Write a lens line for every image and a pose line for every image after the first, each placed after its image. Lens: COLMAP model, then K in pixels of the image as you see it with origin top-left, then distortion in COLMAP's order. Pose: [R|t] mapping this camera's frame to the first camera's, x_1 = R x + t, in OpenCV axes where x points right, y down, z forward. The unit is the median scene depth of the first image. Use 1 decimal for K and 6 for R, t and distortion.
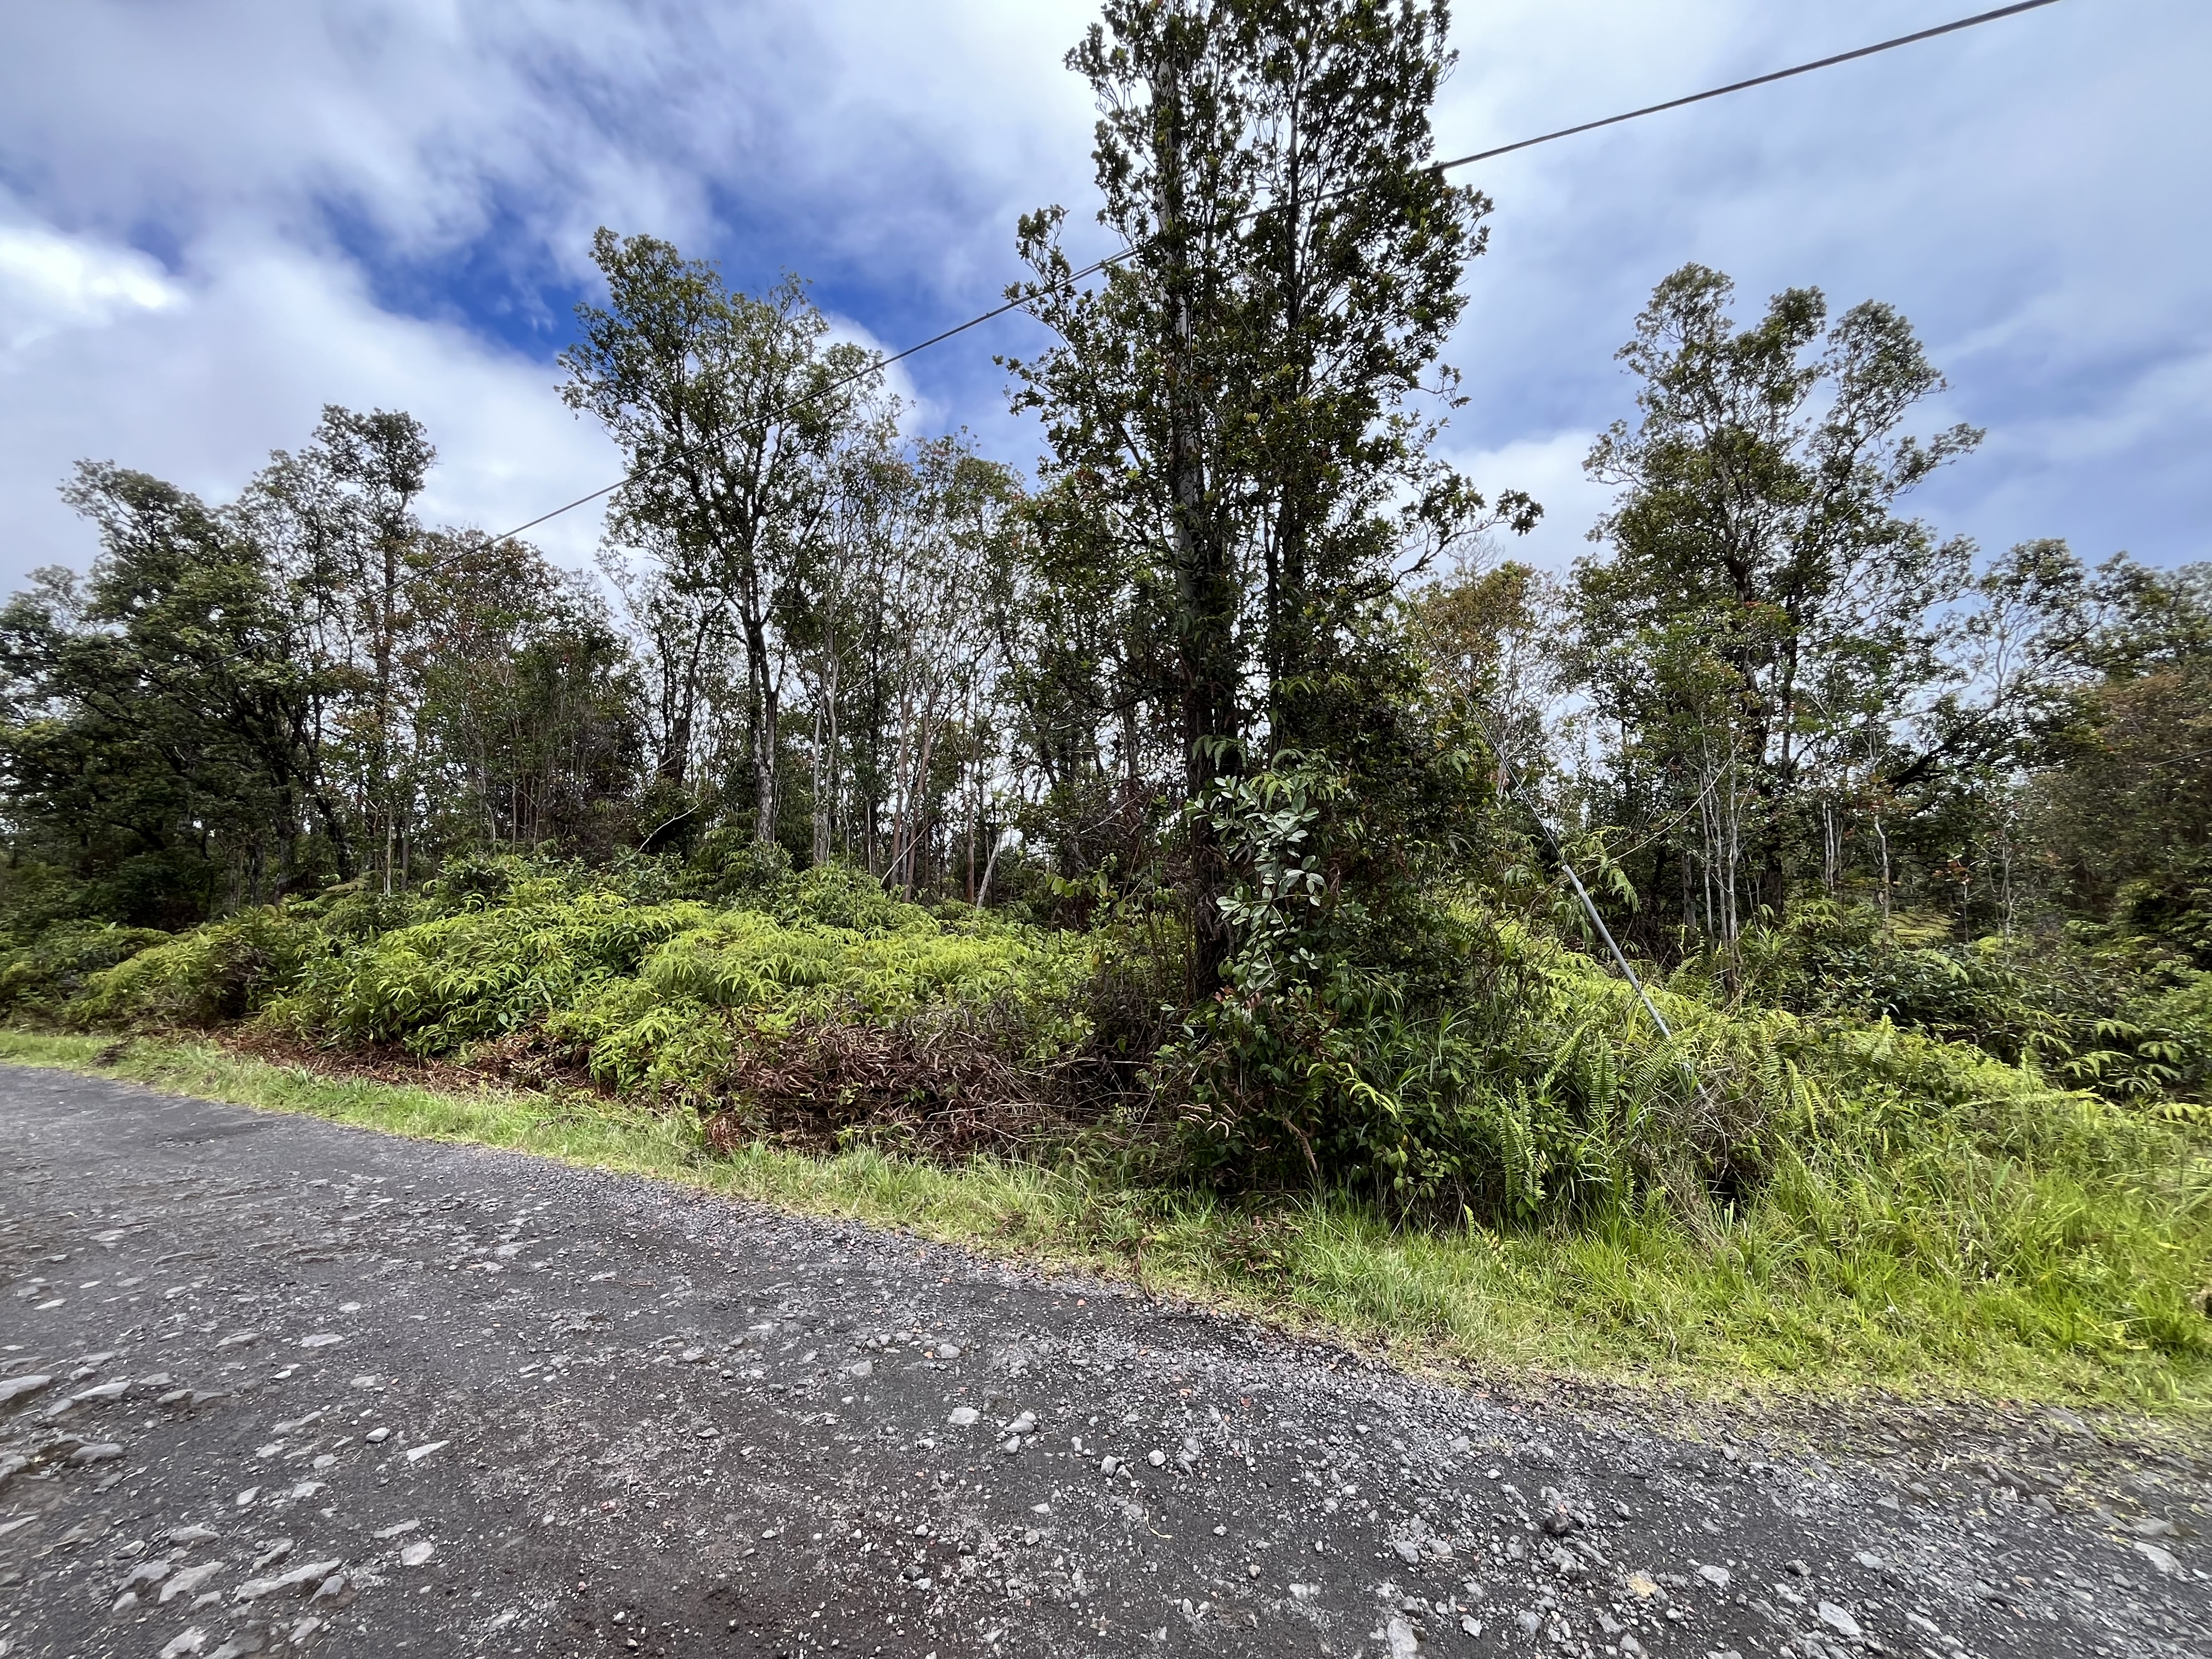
lens RADIAL K [[917.3, 0, 1107.8], [0, 917.3, 824.7], [0, 0, 1]] dist [0.000660, -0.000475]
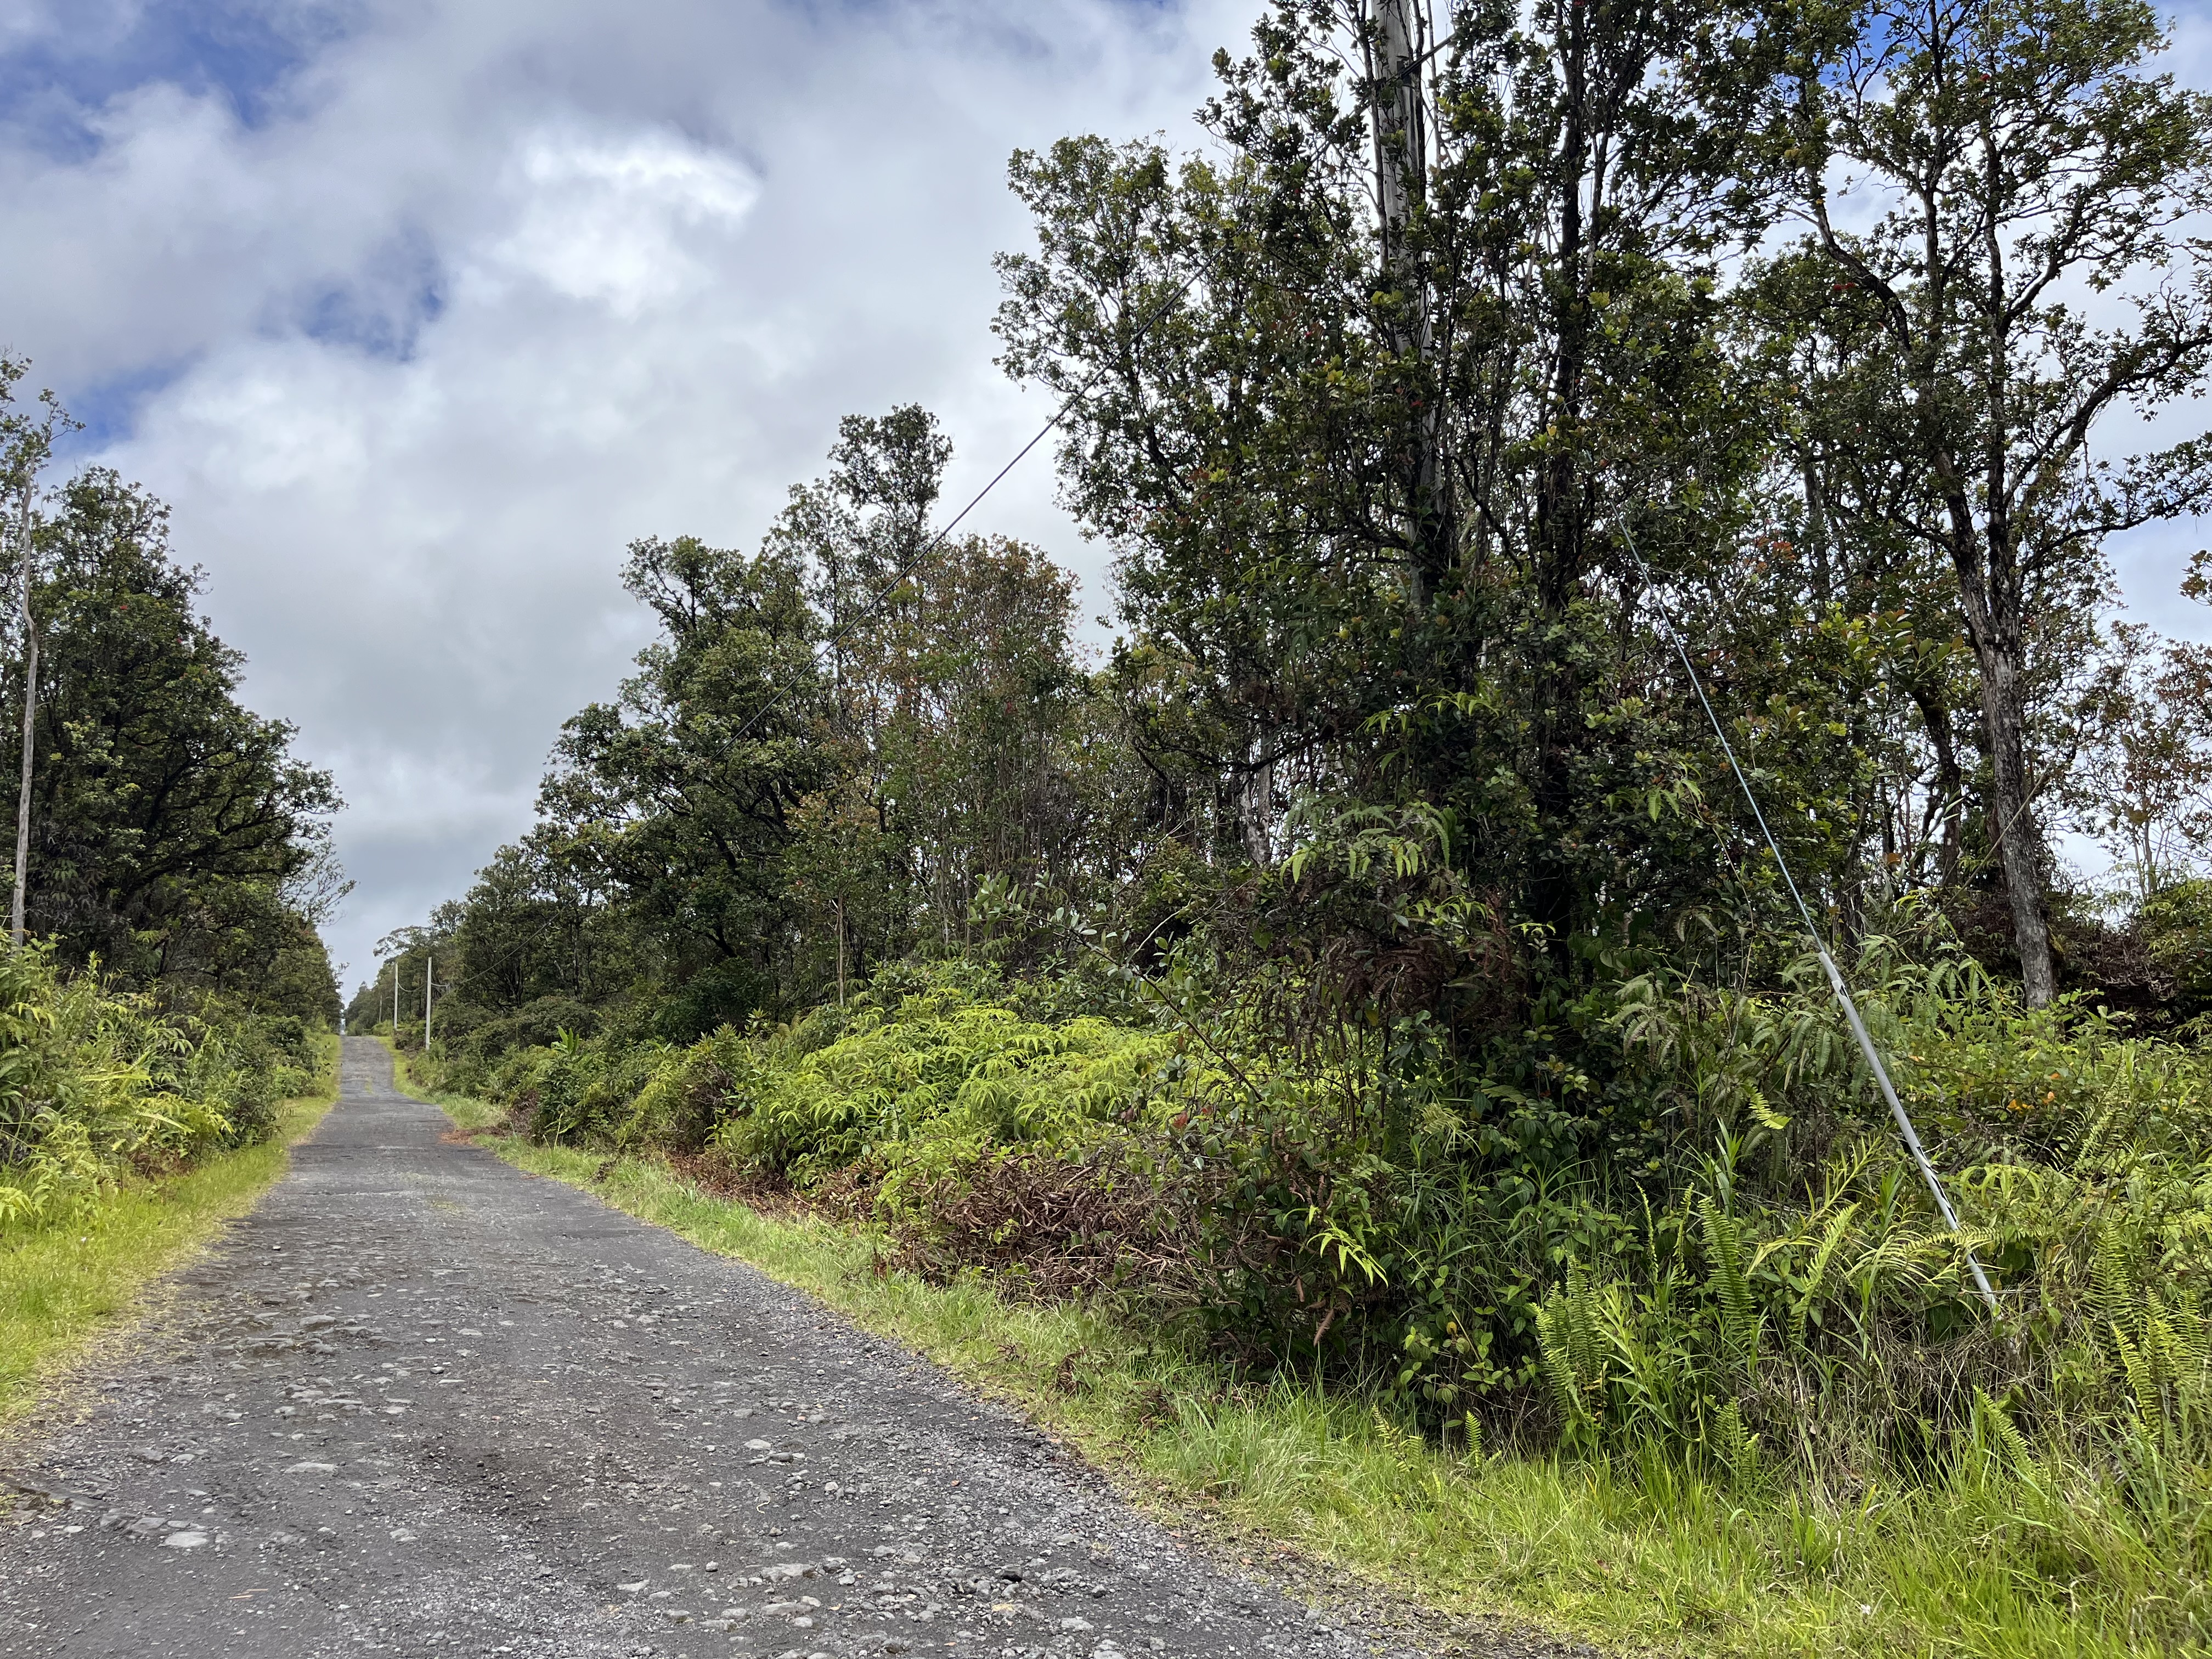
lens RADIAL K [[1688.3, 0, 1098.6], [0, 1688.3, 833.5], [0, 0, 1]] dist [0.055511, -0.072313]
pose [[0.796710, -0.056671, -0.601699, 0.507193], [0.032422, 0.998168, -0.051083, 0.001866], [0.603492, 0.021189, 0.797087, -0.147170]]
